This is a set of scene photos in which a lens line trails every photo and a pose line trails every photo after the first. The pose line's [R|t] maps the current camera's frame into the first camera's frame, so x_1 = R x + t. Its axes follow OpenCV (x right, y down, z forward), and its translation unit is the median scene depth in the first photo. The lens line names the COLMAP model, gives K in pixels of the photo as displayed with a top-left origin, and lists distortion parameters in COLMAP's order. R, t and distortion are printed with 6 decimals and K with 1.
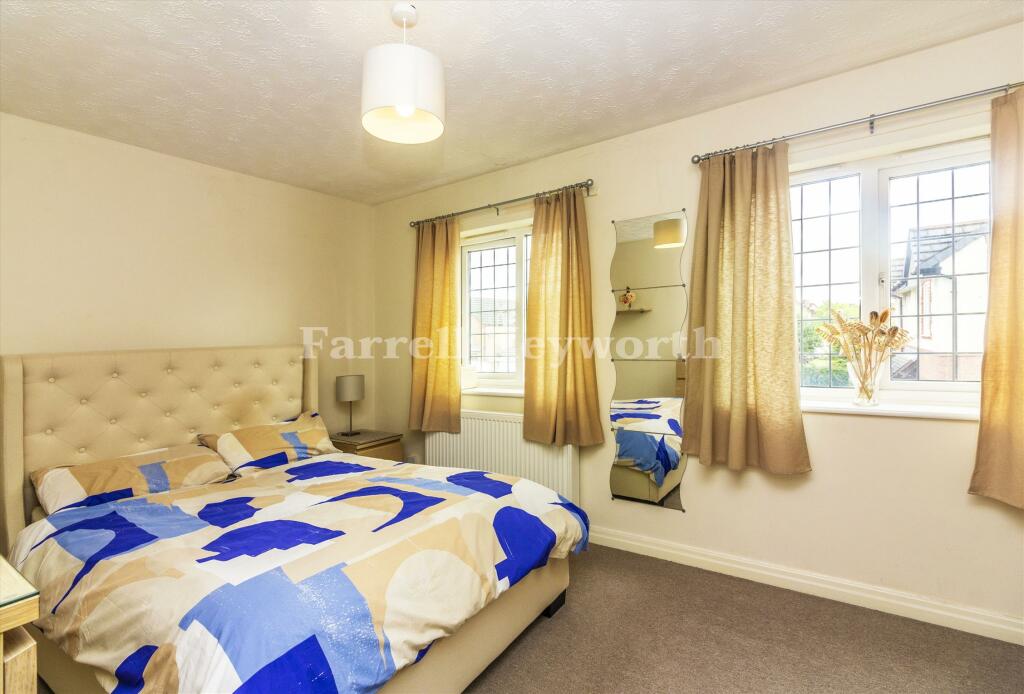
lens RADIAL K [[476.9, 0, 513.6], [0, 476.9, 331.8], [0, 0, 1]] dist [0.017093, 0.000411]
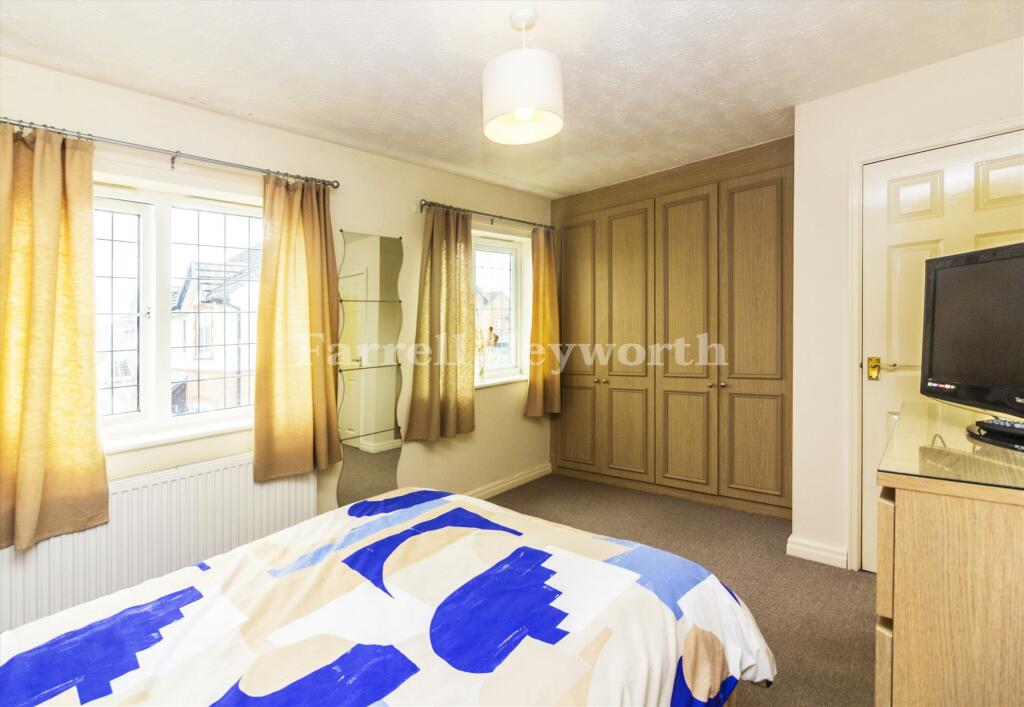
lens RADIAL K [[484.3, 0, 512.0], [0, 484.3, 353.5], [0, 0, 1]] dist [-0.001673, -0.000033]
pose [[0.132387, -0.020144, 0.990993, -0.863925], [0.042491, 0.998990, 0.014630, 0.030357], [-0.990287, 0.040171, 0.133109, 0.611568]]
